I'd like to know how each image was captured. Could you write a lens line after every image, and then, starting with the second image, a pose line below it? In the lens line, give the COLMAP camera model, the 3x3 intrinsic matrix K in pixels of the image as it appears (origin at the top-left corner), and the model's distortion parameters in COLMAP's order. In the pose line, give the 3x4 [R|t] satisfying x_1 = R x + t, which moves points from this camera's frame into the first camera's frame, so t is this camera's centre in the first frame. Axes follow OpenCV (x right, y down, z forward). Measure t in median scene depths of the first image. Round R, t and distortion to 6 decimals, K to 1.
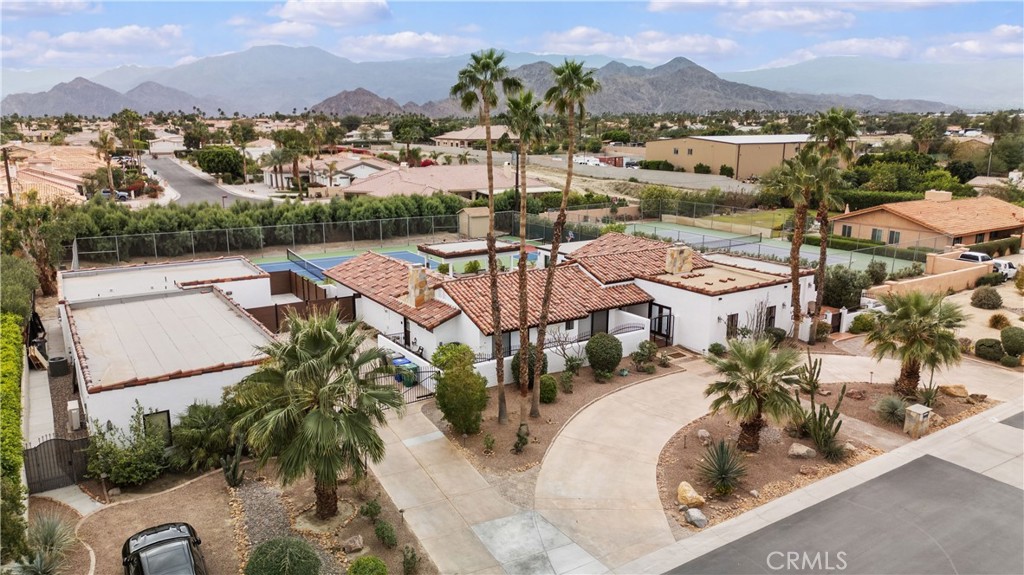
lens RADIAL K [[710.2, 0, 513.2], [0, 710.2, 283.3], [0, 0, 1]] dist [0.091512, -0.094362]
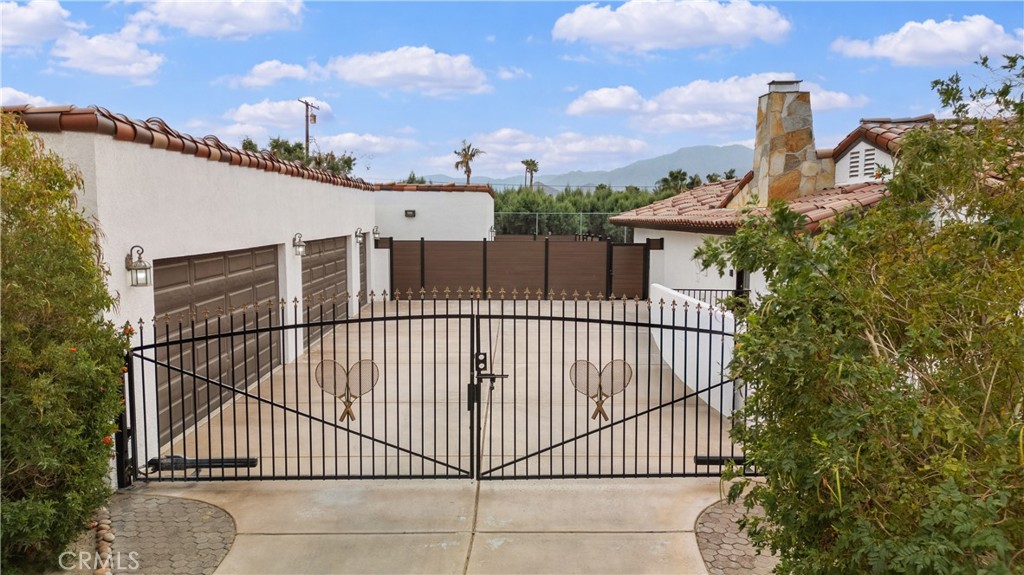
lens RADIAL K [[710.2, 0, 513.2], [0, 710.2, 283.3], [0, 0, 1]] dist [0.091512, -0.094362]
pose [[0.847254, 0.043747, -0.529384, -0.035013], [-0.111850, 0.988952, -0.097285, 0.068306], [0.519279, 0.141637, 0.842786, 0.391784]]
